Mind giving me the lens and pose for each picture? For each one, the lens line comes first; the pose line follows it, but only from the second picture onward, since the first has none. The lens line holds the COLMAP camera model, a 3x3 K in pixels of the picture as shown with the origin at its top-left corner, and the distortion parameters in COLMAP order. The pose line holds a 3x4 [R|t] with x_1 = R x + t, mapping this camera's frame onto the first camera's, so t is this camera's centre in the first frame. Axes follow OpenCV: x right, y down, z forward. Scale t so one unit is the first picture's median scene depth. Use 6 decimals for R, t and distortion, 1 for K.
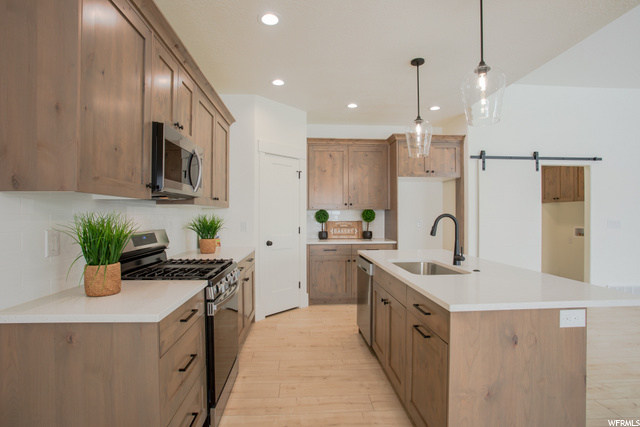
lens RADIAL K [[318.9, 0, 318.3], [0, 318.9, 219.8], [0, 0, 1]] dist [-0.001108, 0.000216]
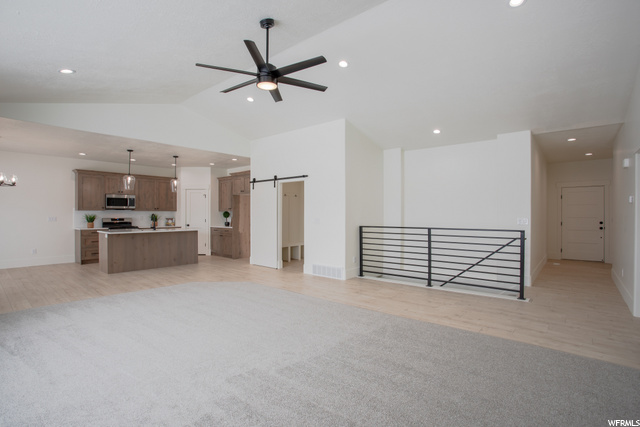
lens RADIAL K [[318.9, 0, 318.3], [0, 318.9, 219.8], [0, 0, 1]] dist [-0.001108, 0.000216]
pose [[0.692063, 0.012072, -0.721736, 2.039331], [0.001736, 0.999829, 0.018388, -0.014781], [0.721835, -0.013978, 0.691924, 0.015033]]
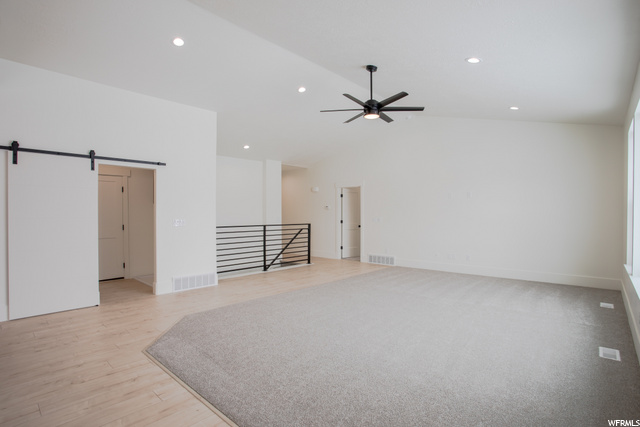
lens RADIAL K [[318.9, 0, 318.3], [0, 318.9, 219.8], [0, 0, 1]] dist [-0.001108, 0.000216]
pose [[0.768272, -0.012505, 0.640002, 0.588389], [-0.001005, 0.999784, 0.020742, -0.020062], [-0.640123, -0.016579, 0.768094, -0.209868]]
